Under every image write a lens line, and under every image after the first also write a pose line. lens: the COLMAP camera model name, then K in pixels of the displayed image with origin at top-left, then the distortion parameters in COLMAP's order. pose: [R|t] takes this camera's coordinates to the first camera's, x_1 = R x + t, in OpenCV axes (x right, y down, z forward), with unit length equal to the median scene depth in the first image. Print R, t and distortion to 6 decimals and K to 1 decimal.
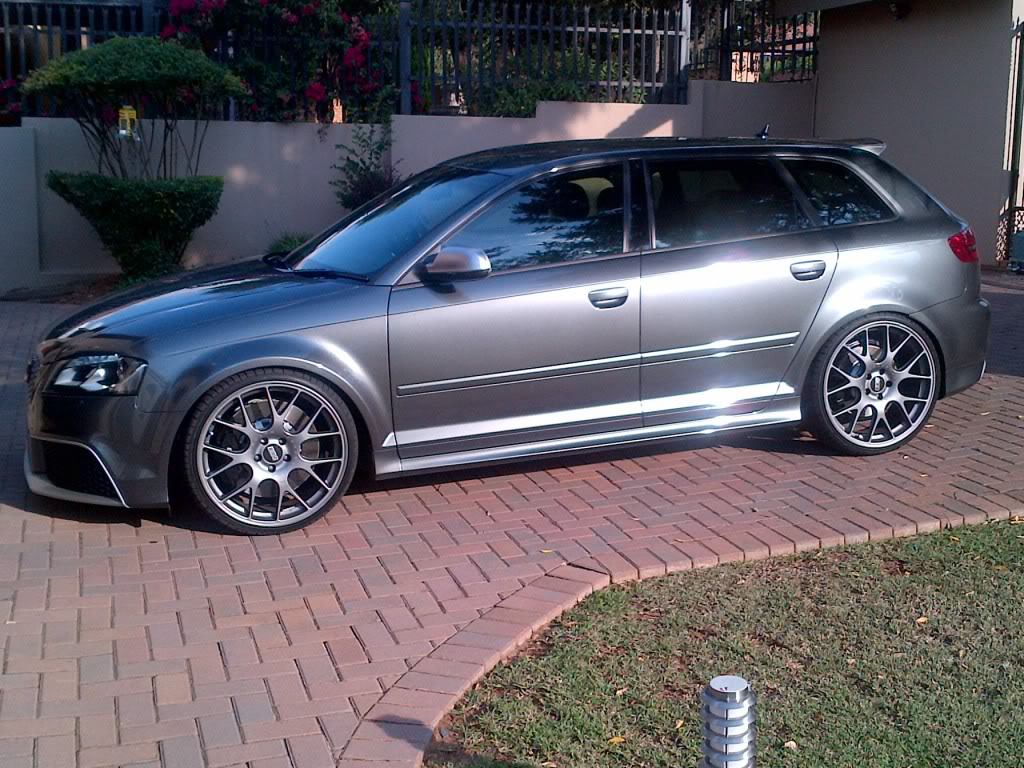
lens RADIAL K [[1376.0, 0, 549.5], [0, 1376.0, 385.3], [0, 0, 1]] dist [0.043854, -0.183093]
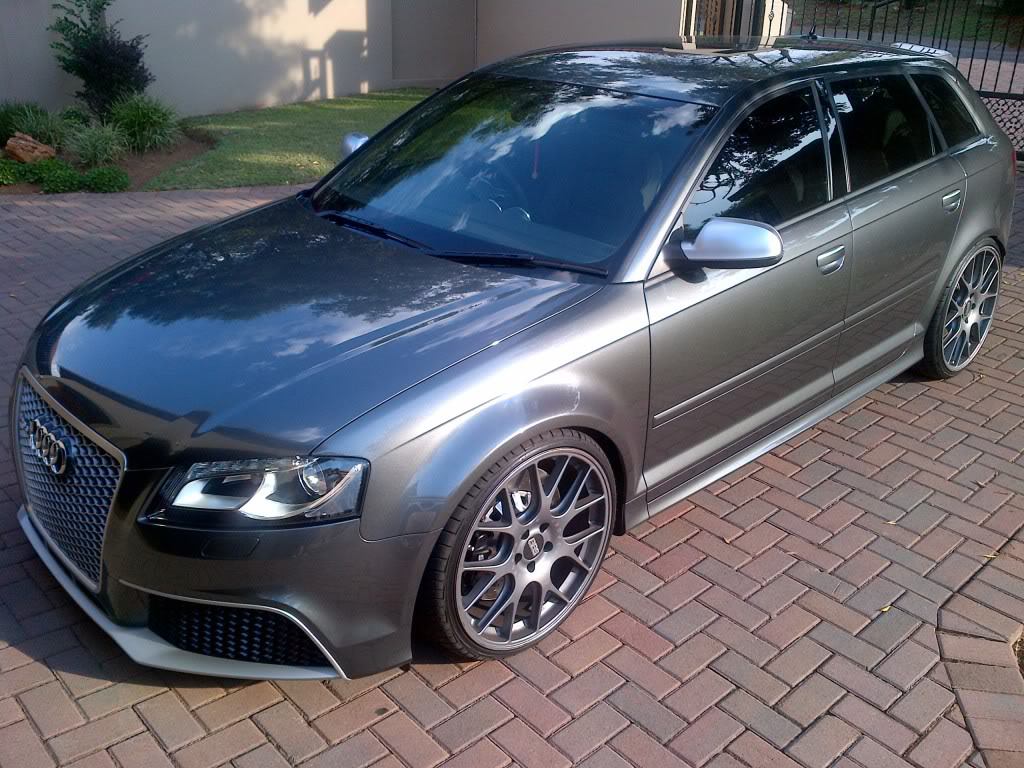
lens RADIAL K [[938.7, 0, 531.4], [0, 938.7, 411.5], [0, 0, 1]] dist [0.002692, -0.012667]
pose [[0.911431, -0.146736, 0.384399, -0.323604], [0.047594, 0.965574, 0.255739, -0.118632], [-0.408691, -0.214794, 0.887037, 0.519416]]
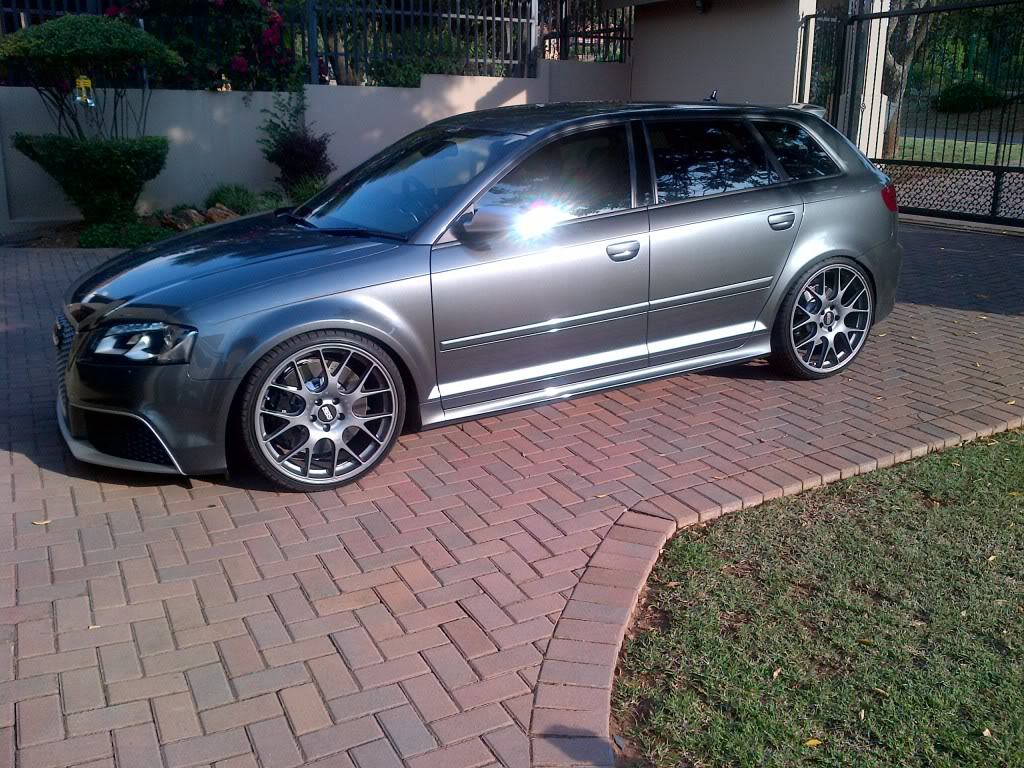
lens RADIAL K [[964.8, 0, 533.2], [0, 964.8, 380.0], [0, 0, 1]] dist [0.012891, -0.075000]
pose [[0.986622, -0.040728, 0.157857, -0.140714], [0.025114, 0.994704, 0.099669, -0.037135], [-0.161081, -0.094372, 0.982419, 0.238553]]
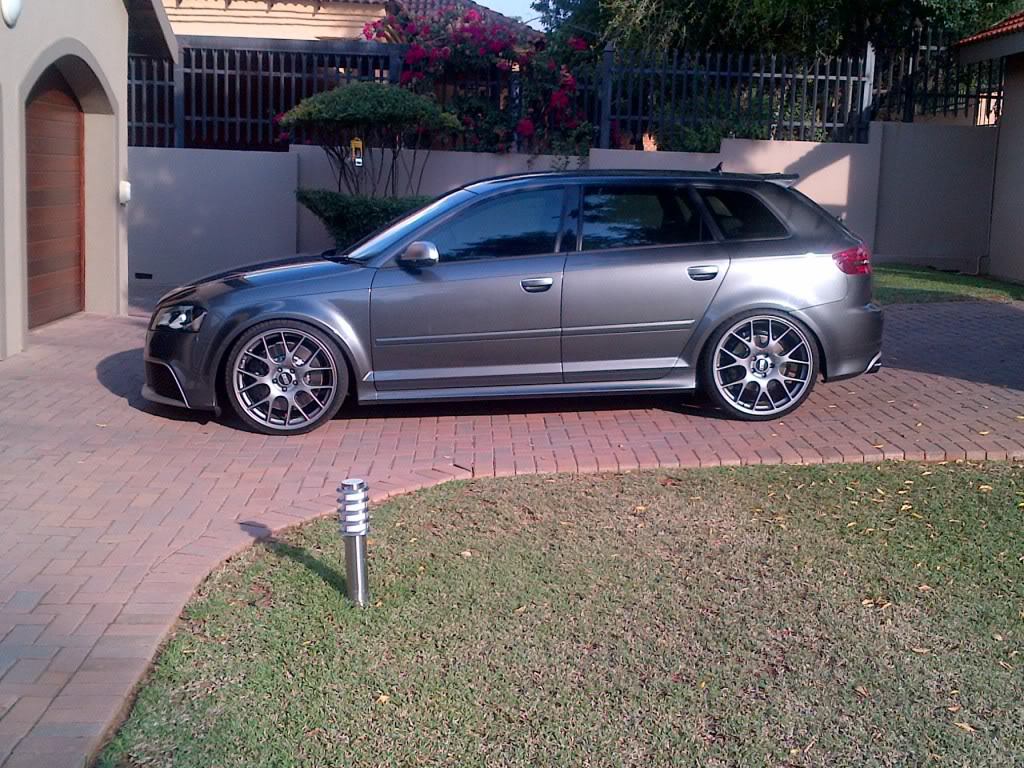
lens RADIAL K [[1376.0, 0, 549.5], [0, 1376.0, 385.3], [0, 0, 1]] dist [0.043854, -0.183093]
pose [[0.964167, 0.063129, -0.257674, 0.383036], [-0.069164, 0.997501, -0.014416, 0.050383], [0.256120, 0.031722, 0.966124, -0.285000]]
